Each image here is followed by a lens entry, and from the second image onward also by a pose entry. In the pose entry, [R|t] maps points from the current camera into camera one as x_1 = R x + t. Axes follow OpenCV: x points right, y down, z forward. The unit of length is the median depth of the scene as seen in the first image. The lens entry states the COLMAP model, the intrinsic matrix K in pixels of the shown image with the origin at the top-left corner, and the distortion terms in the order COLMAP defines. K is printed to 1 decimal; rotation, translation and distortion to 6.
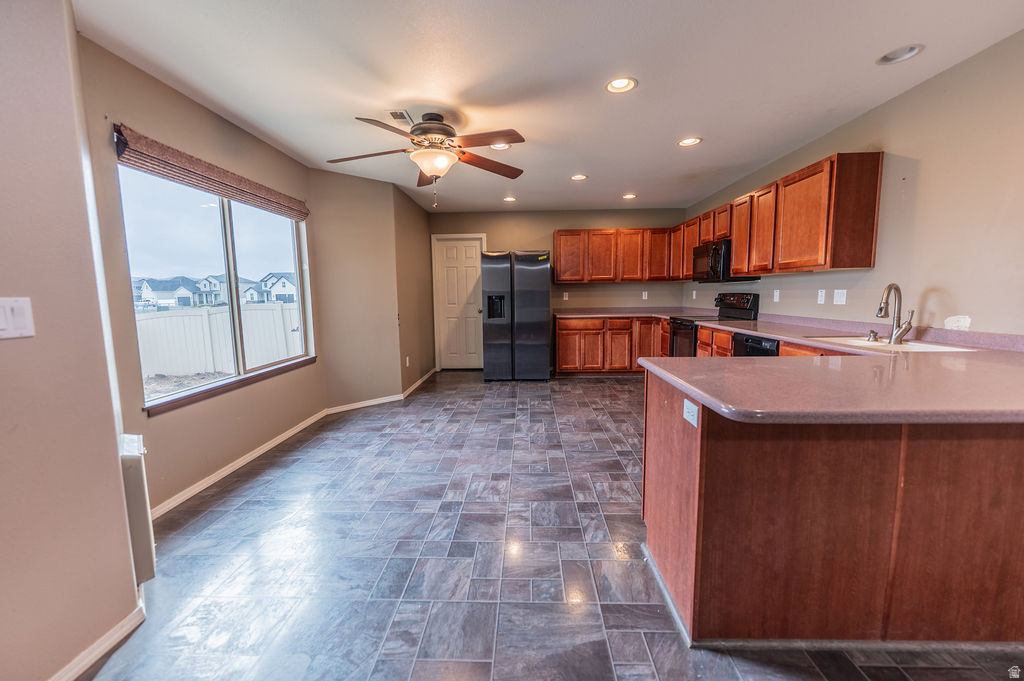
lens RADIAL K [[400.5, 0, 537.0], [0, 400.5, 344.5], [0, 0, 1]] dist [-0.006976, 0.000432]
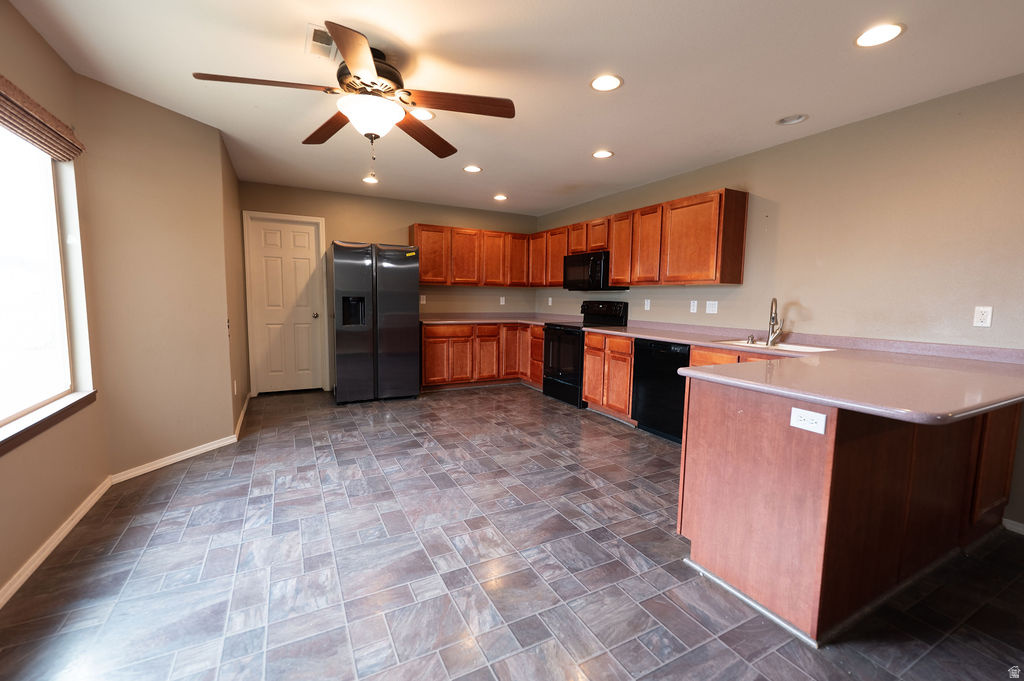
lens RADIAL K [[416.4, 0, 539.2], [0, 416.4, 342.2], [0, 0, 1]] dist [-0.006979, -0.000248]
pose [[0.876612, -0.021679, 0.480710, -0.291103], [0.031278, 0.999439, -0.011966, -0.014580], [-0.480181, 0.025525, 0.876798, 0.153032]]
